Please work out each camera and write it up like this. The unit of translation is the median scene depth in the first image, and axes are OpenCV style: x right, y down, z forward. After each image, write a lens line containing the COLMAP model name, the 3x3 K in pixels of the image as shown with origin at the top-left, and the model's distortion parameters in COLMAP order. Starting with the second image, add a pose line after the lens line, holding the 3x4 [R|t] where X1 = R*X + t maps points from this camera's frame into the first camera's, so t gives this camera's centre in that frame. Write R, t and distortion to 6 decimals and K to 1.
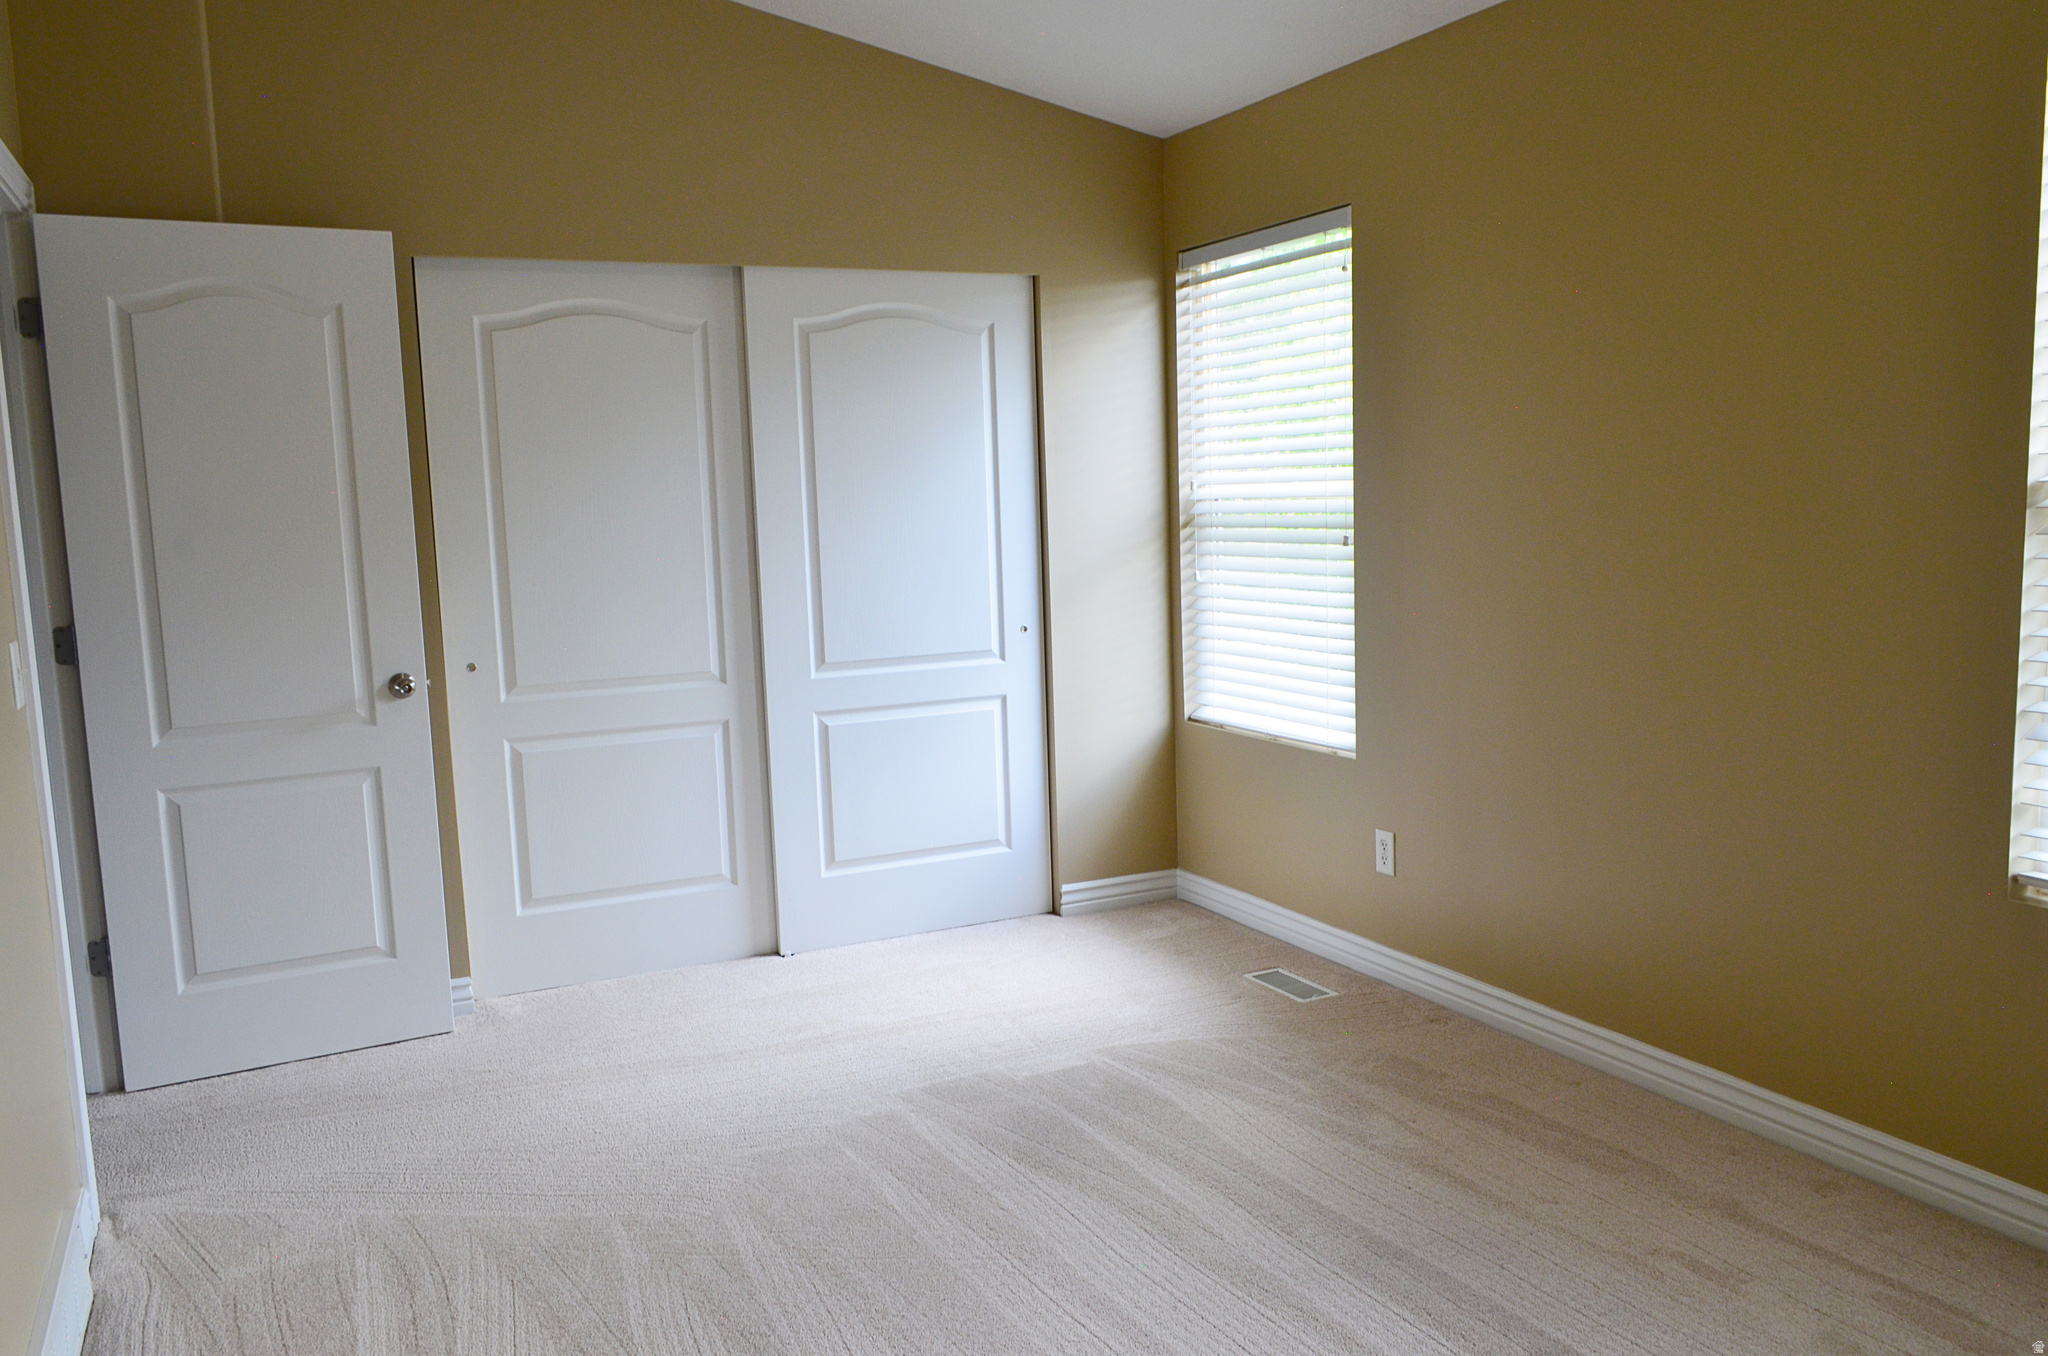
lens RADIAL K [[1578.8, 0, 1032.6], [0, 1578.8, 681.0], [0, 0, 1]] dist [-0.009445, 0.001142]
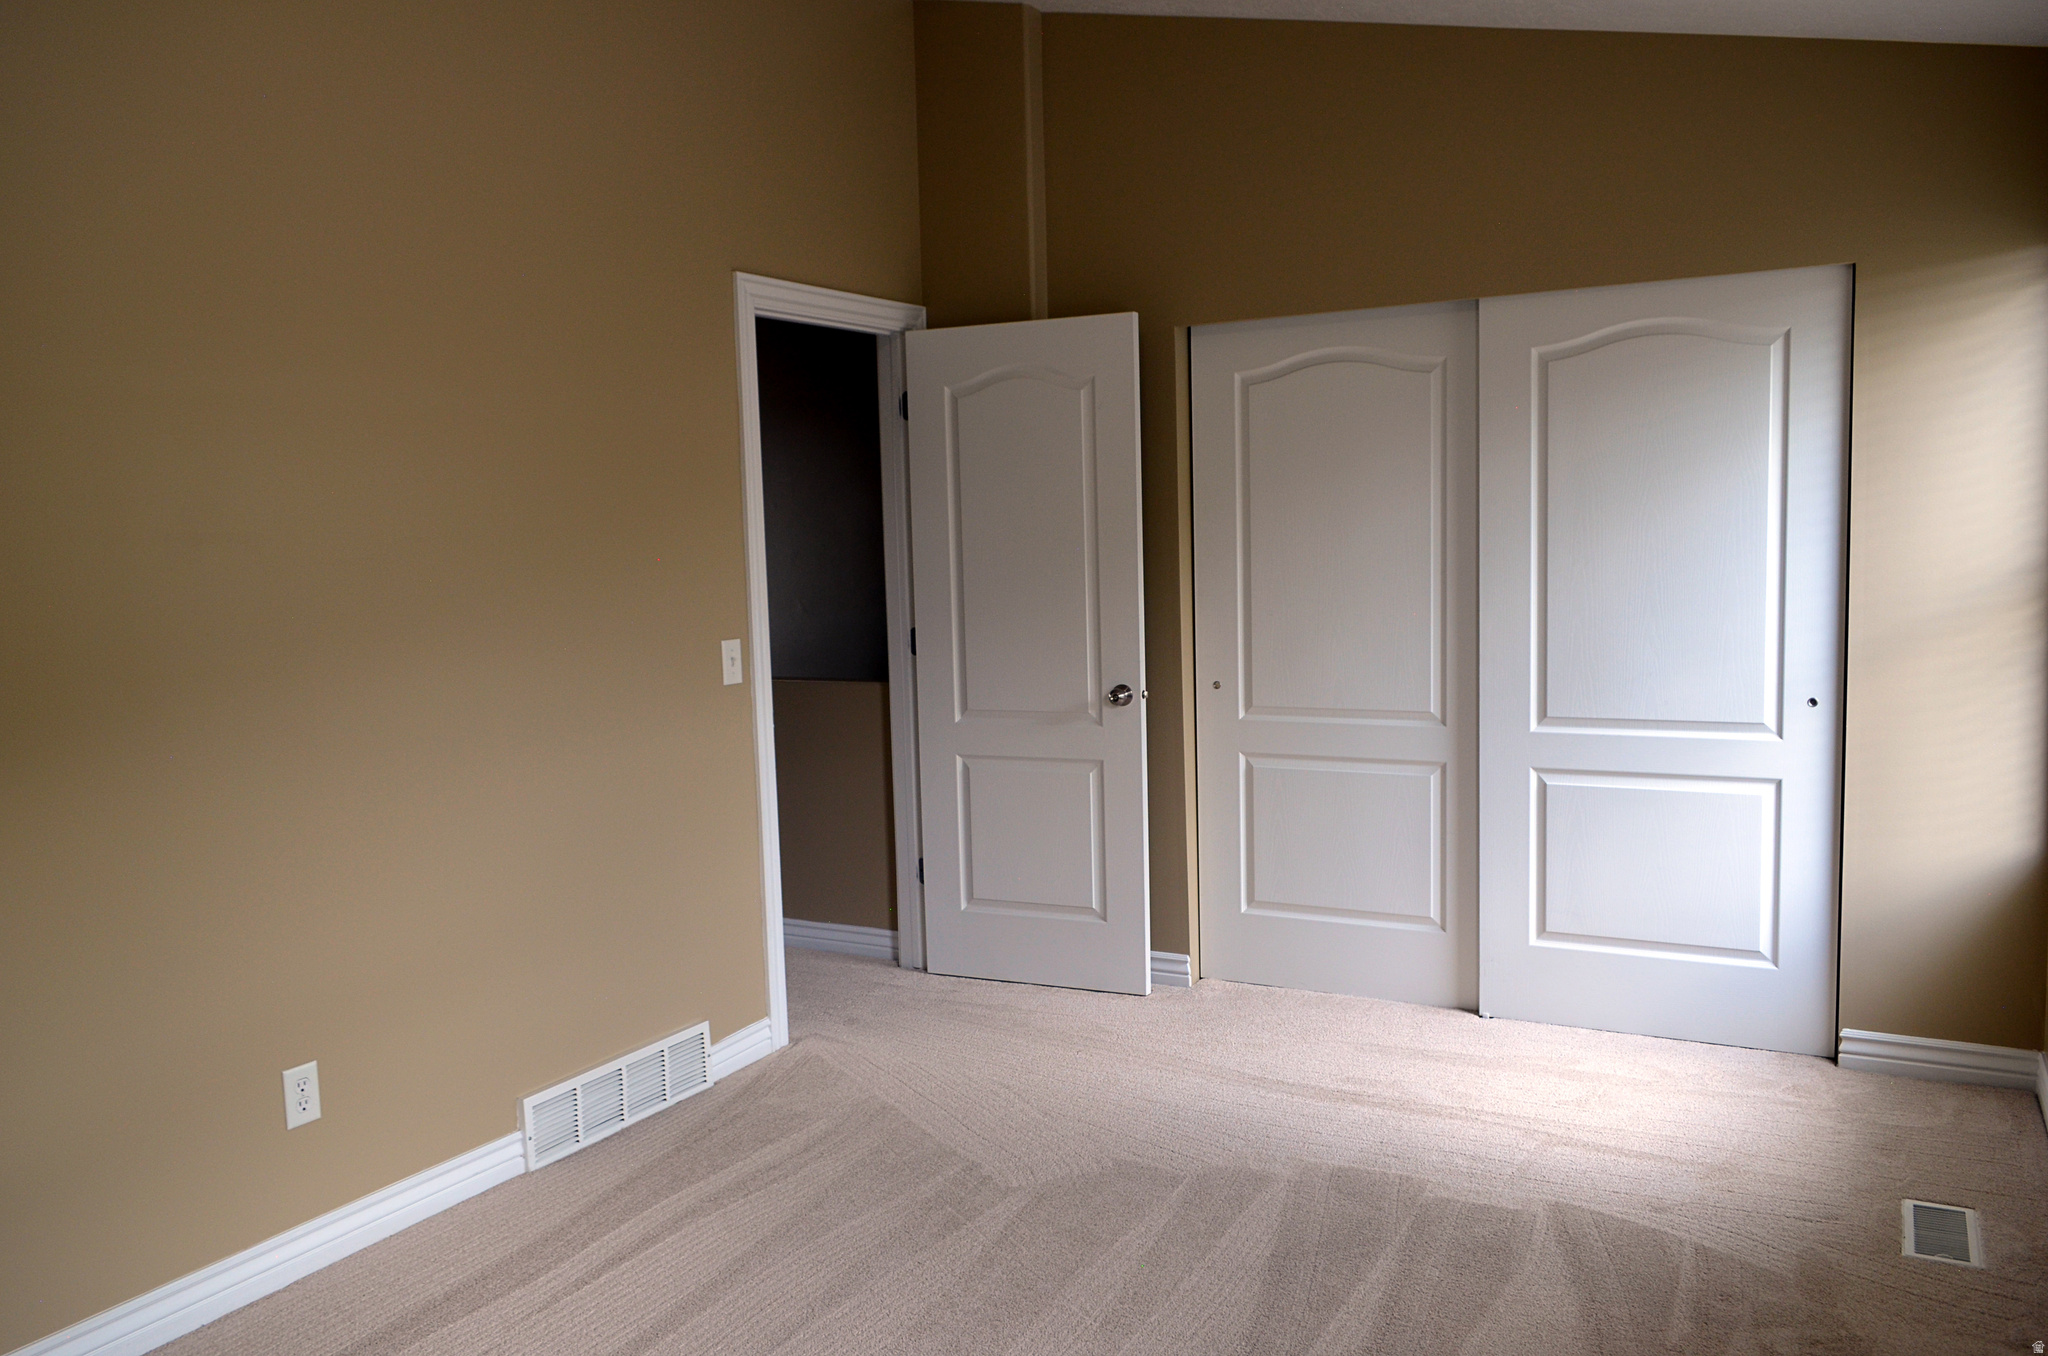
lens RADIAL K [[1578.8, 0, 1034.3], [0, 1578.8, 679.2], [0, 0, 1]] dist [-0.009445, 0.001142]
pose [[0.575735, 0.091971, -0.812447, 0.464420], [-0.088391, 0.994831, 0.049980, -0.055115], [0.812845, 0.043038, 0.580888, 0.227441]]
